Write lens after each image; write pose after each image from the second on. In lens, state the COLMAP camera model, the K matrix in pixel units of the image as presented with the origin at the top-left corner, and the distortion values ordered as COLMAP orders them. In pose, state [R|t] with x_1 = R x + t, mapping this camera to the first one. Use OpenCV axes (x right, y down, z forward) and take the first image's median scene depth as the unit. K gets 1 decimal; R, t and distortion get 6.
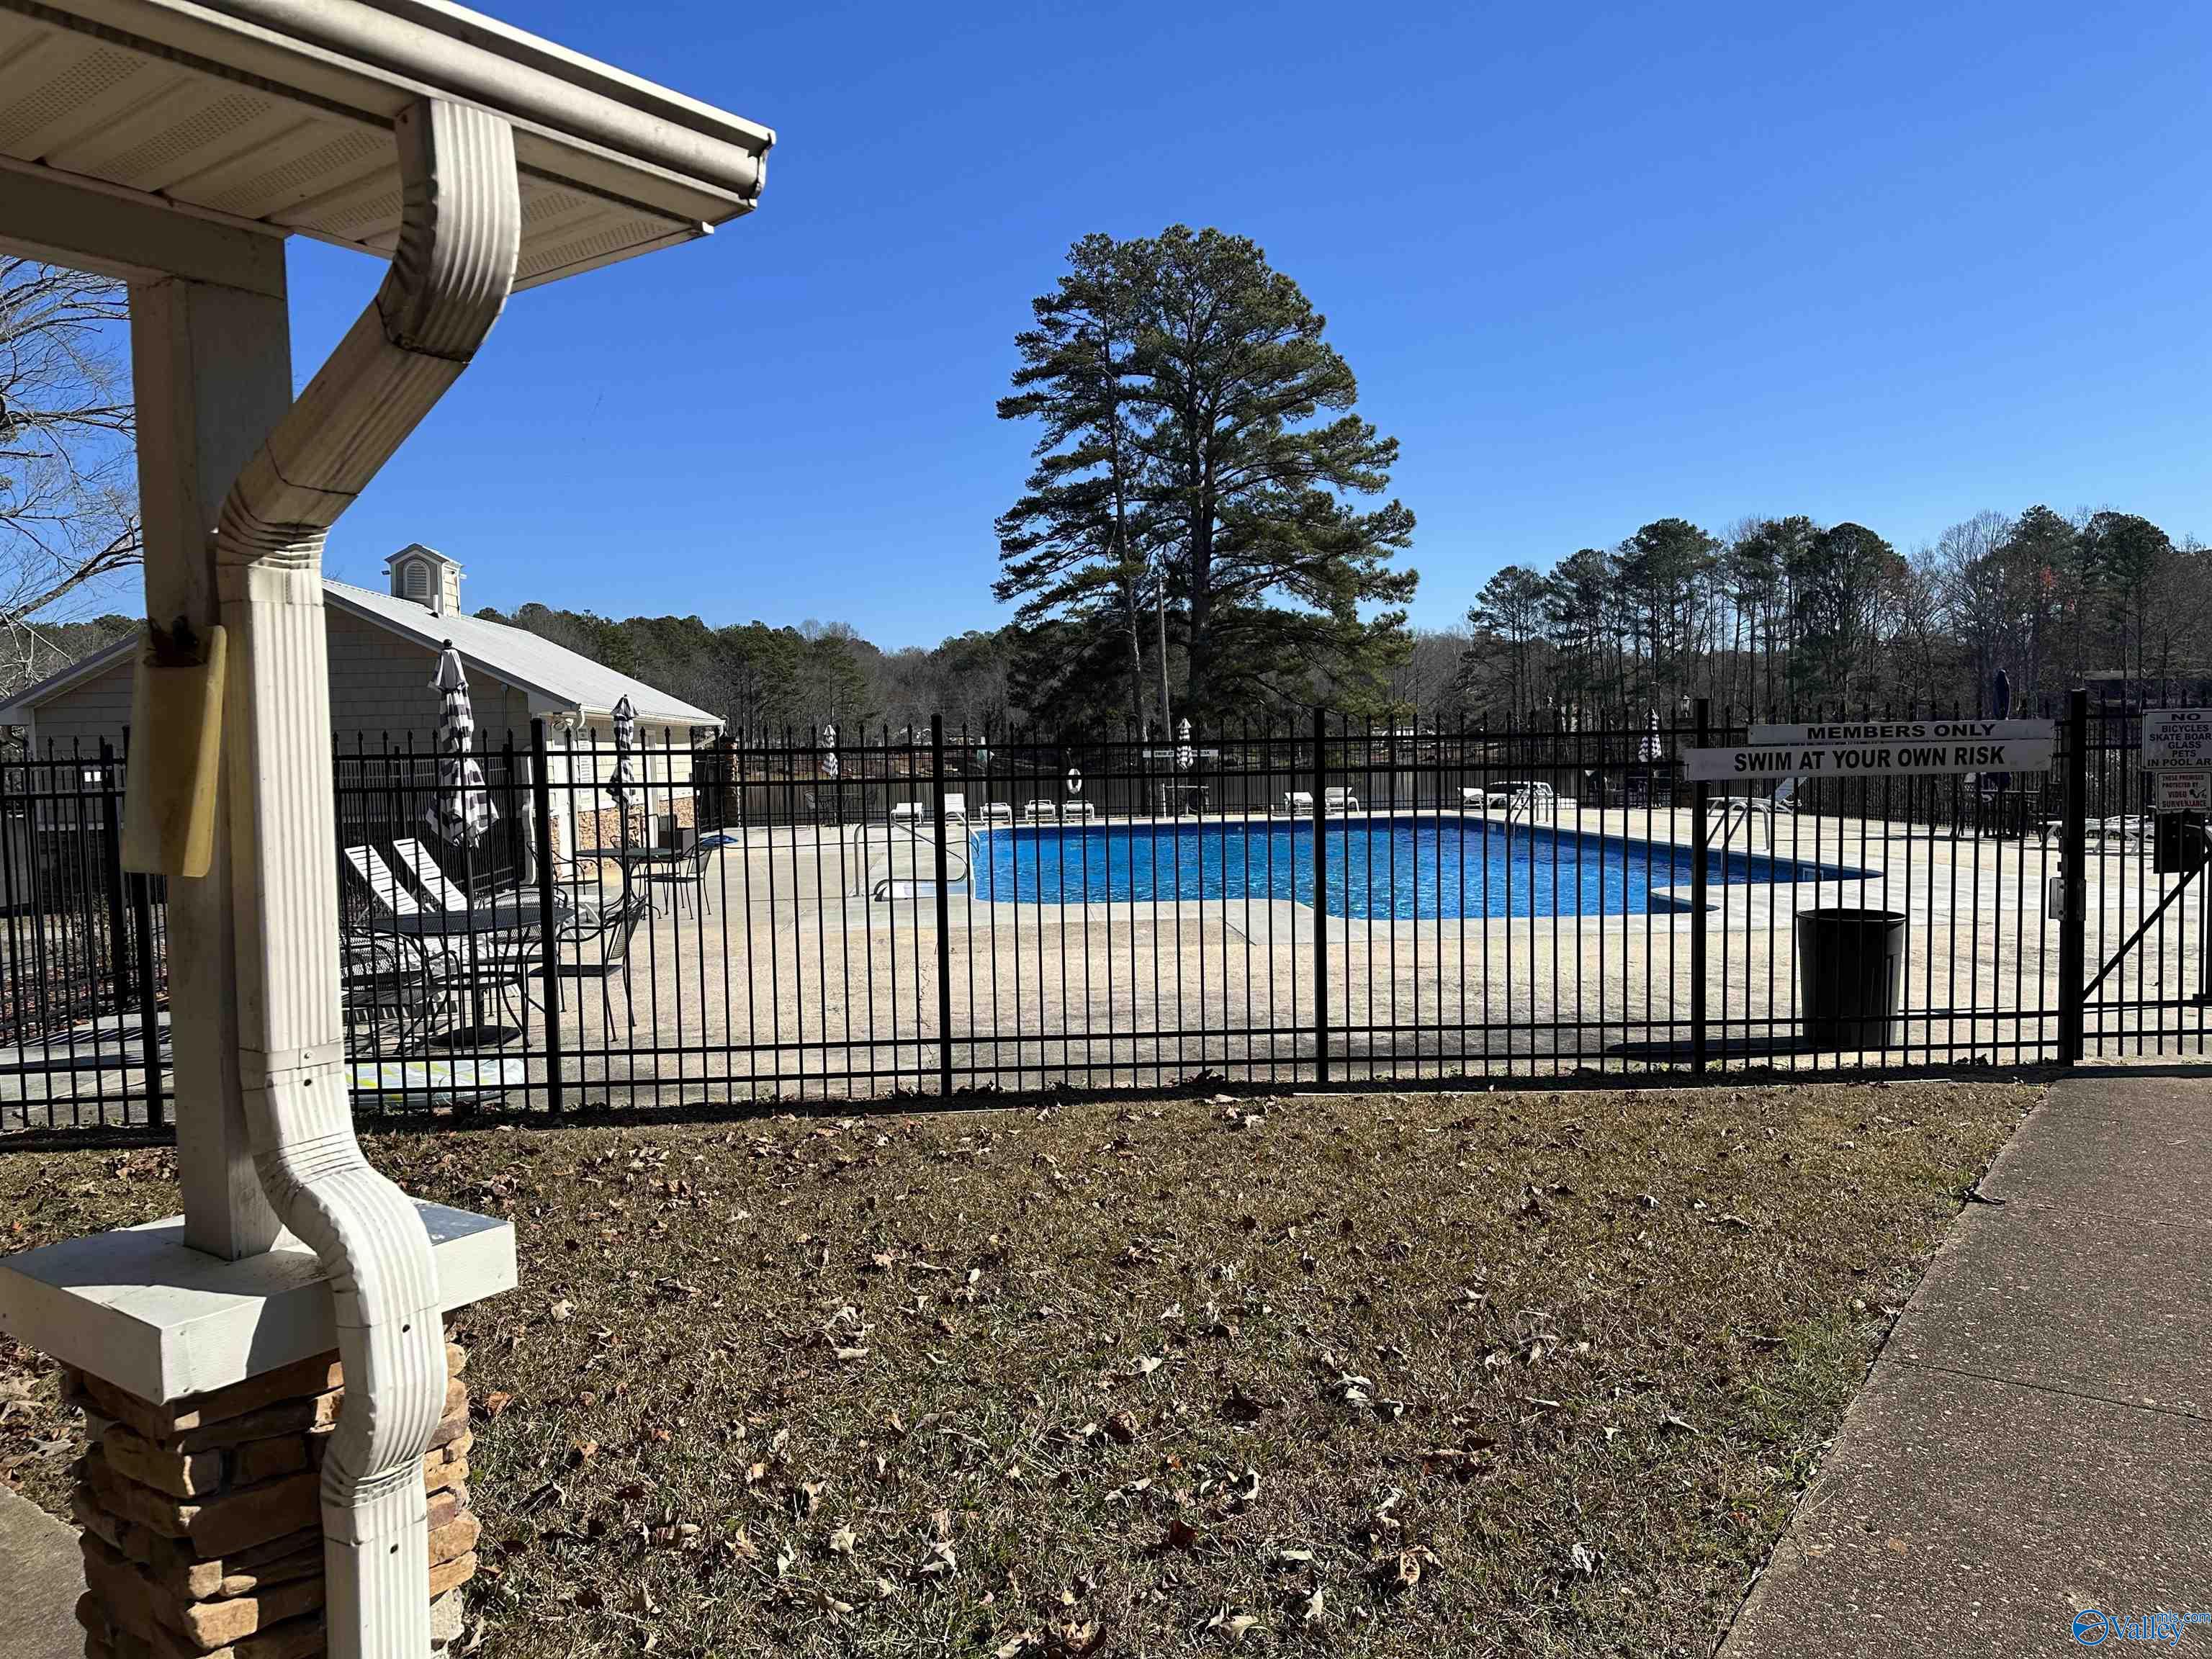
lens RADIAL K [[1572.3, 0, 1106.0], [0, 1572.3, 829.5], [0, 0, 1]] dist [0.004602, -0.035035]
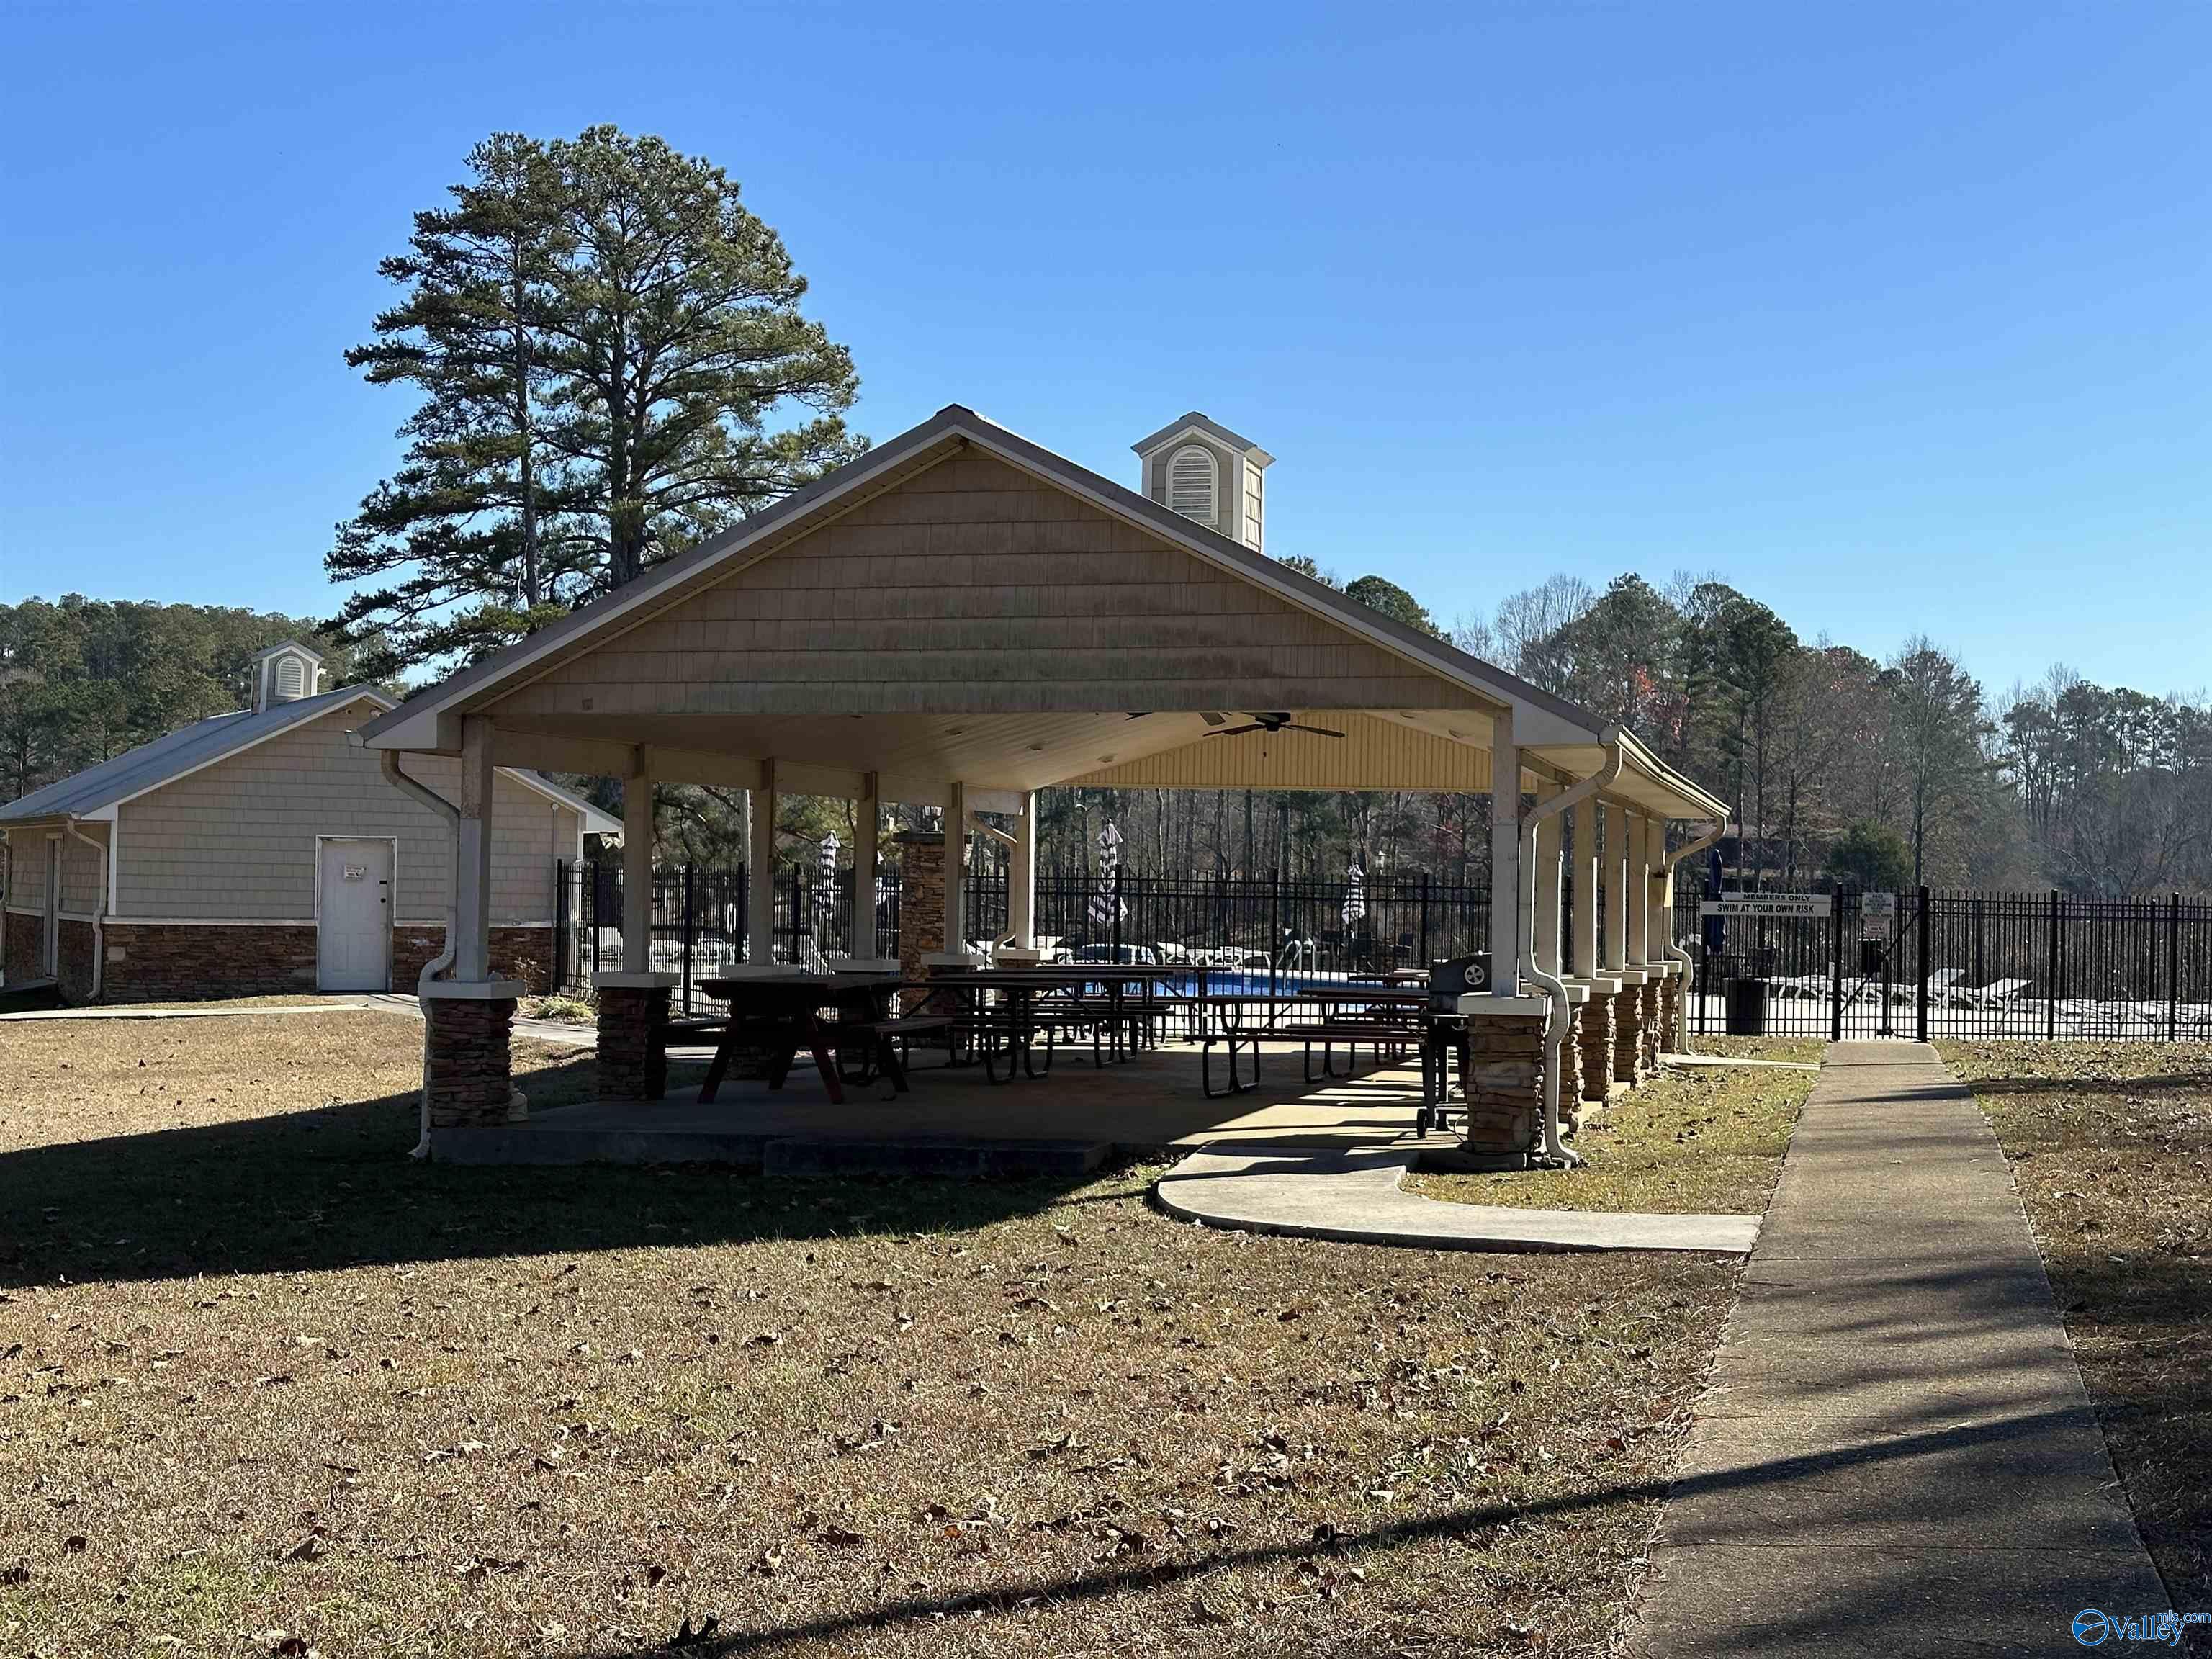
lens RADIAL K [[3074.4, 0, 1106.0], [0, 3074.4, 829.5], [0, 0, 1]] dist [-0.019785, -0.021547]
pose [[0.927149, 0.053475, 0.370857, -0.240813], [-0.027038, 0.996732, -0.076124, 0.024050], [-0.373716, 0.060551, 0.925565, -0.325688]]
